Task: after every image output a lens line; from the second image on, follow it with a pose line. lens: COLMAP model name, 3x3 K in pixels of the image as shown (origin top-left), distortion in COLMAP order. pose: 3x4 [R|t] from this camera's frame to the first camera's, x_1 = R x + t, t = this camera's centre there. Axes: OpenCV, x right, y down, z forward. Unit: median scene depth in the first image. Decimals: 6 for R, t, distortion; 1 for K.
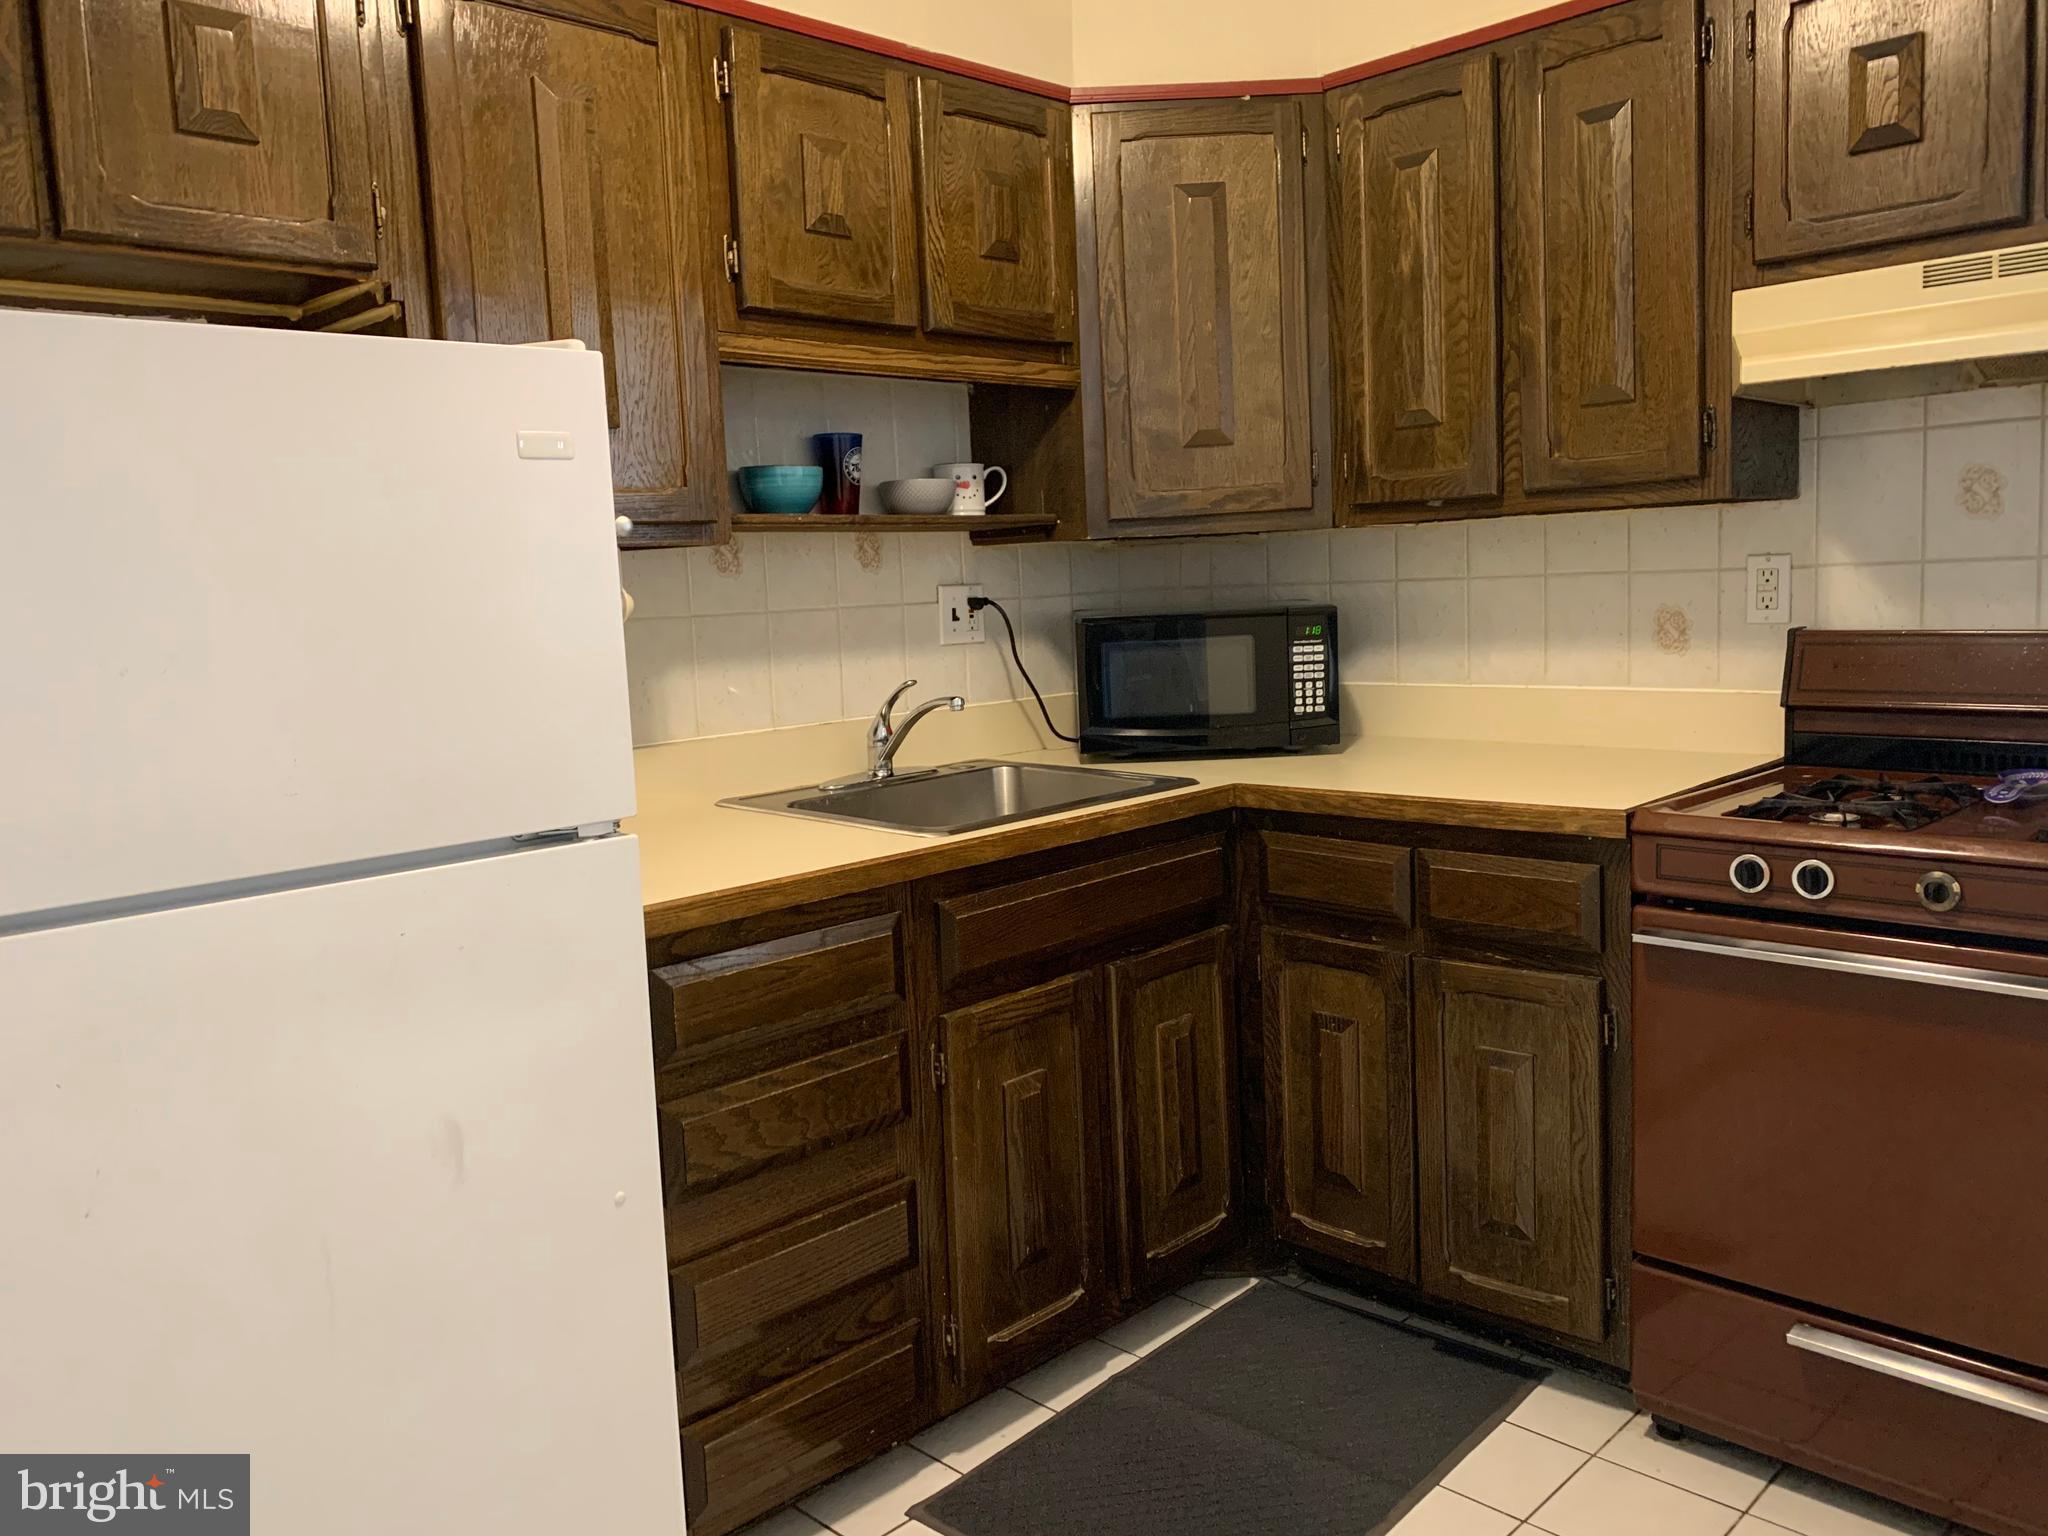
lens RADIAL K [[1551.6, 0, 1030.7], [0, 1551.6, 761.2], [0, 0, 1]] dist [0.027930, -0.032977]
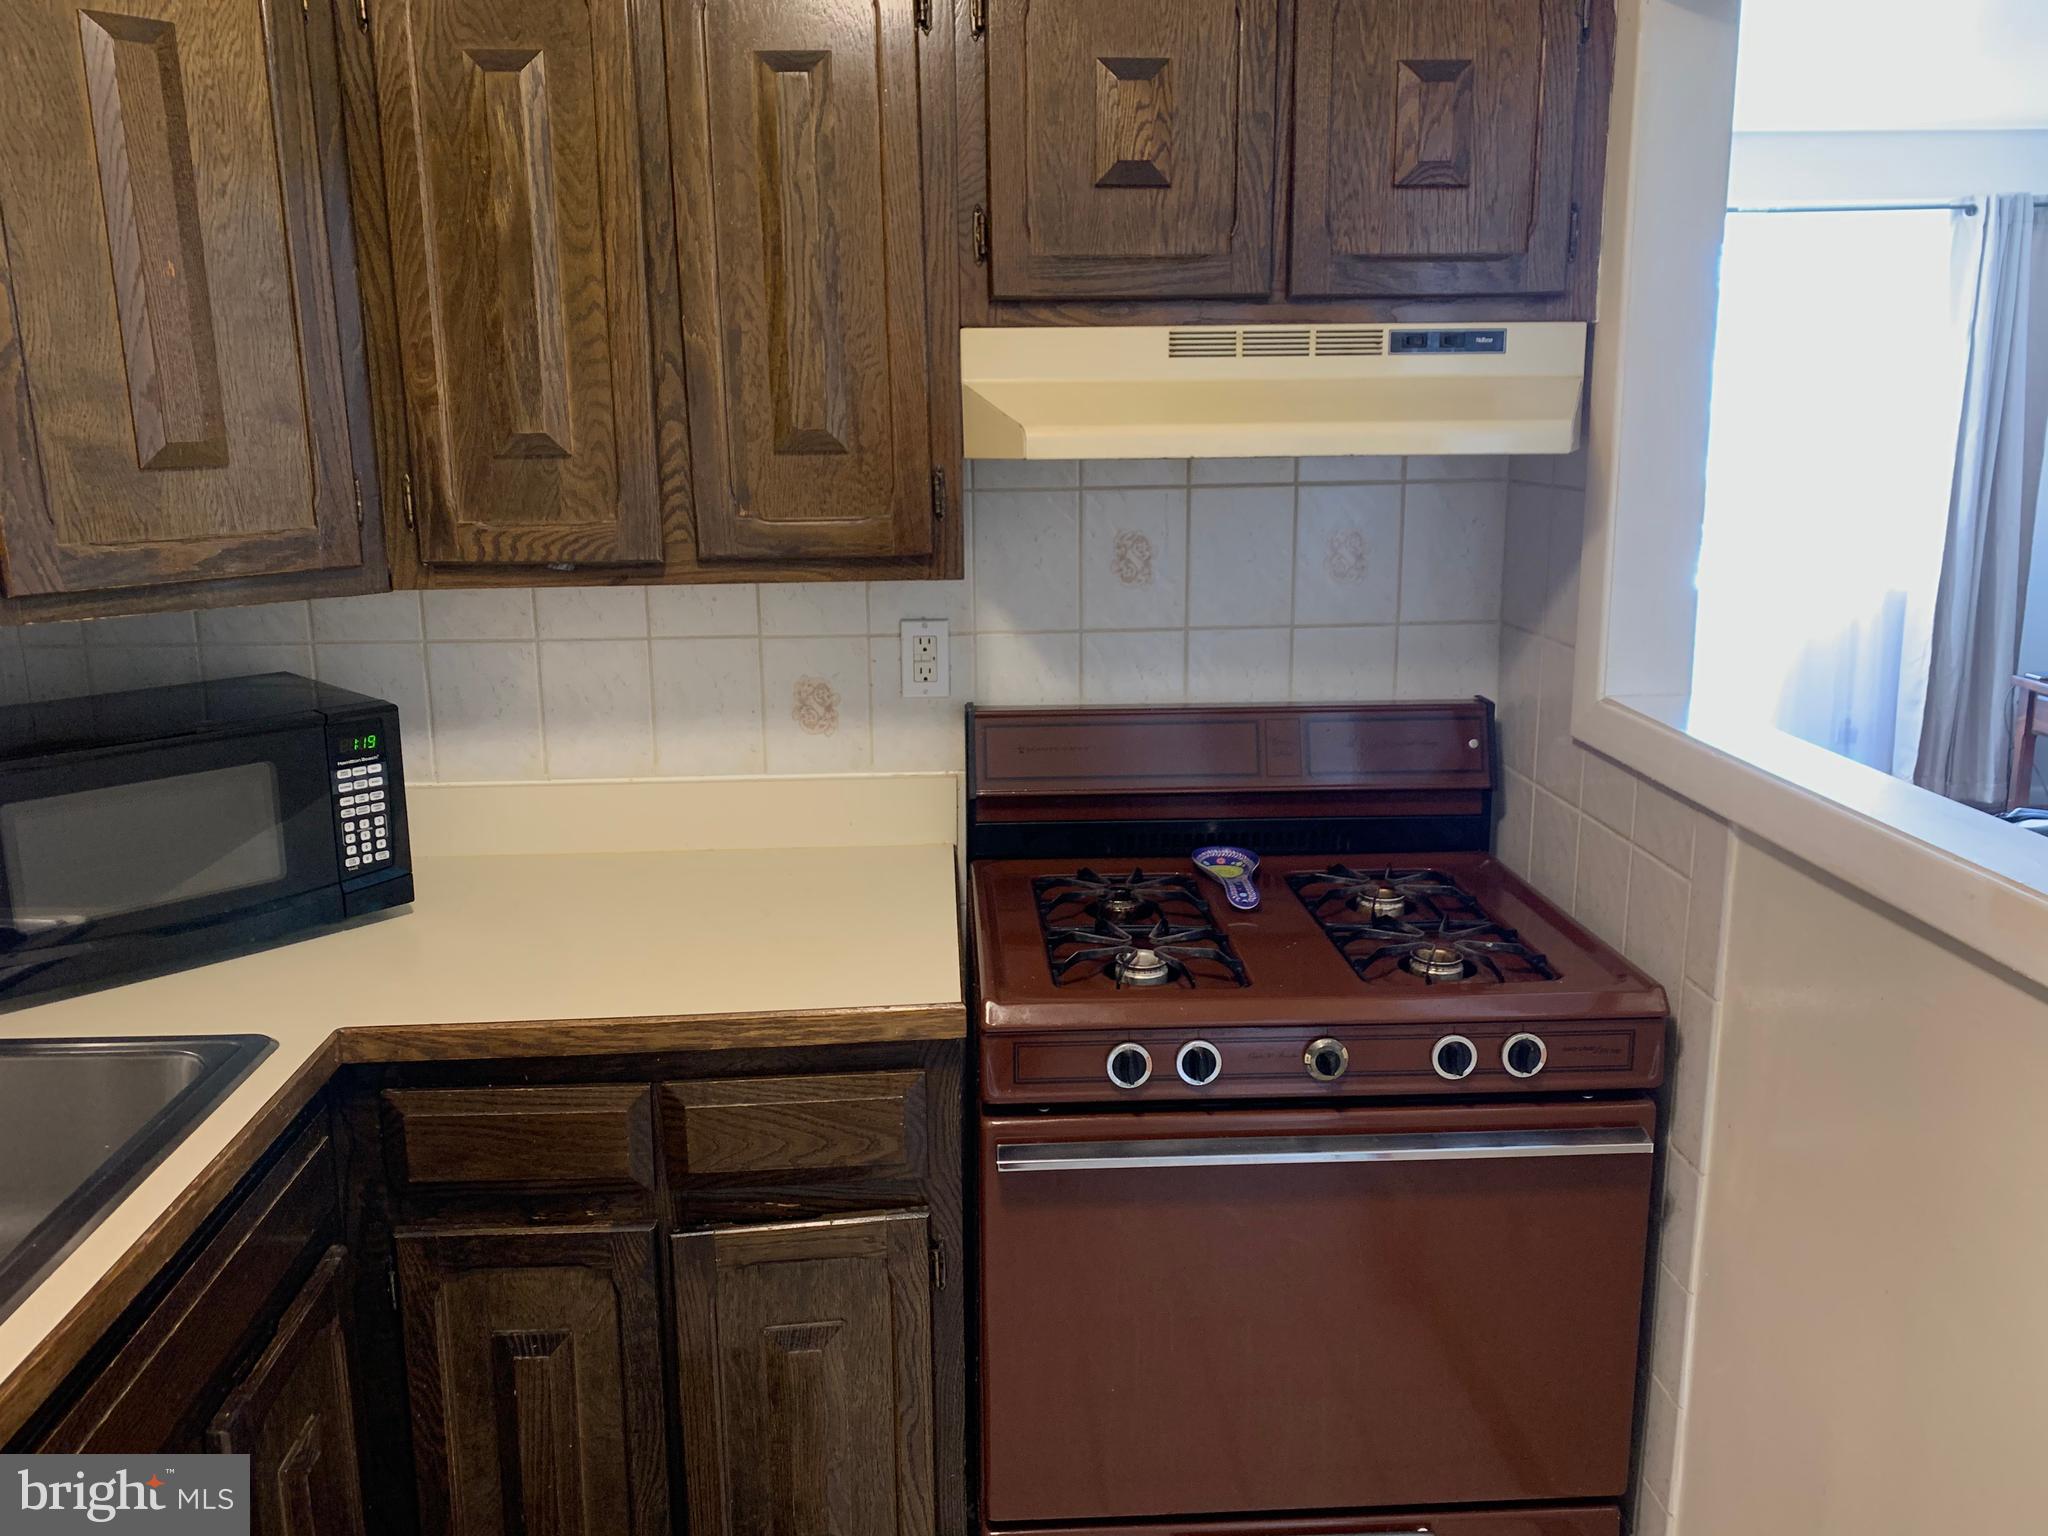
lens RADIAL K [[1551.6, 0, 1028.0], [0, 1551.6, 753.5], [0, 0, 1]] dist [0.027930, -0.032977]
pose [[0.675305, -0.115736, 0.728401, -0.126504], [0.067027, 0.993155, 0.095661, -0.139006], [-0.734487, -0.015777, 0.678440, 0.375031]]
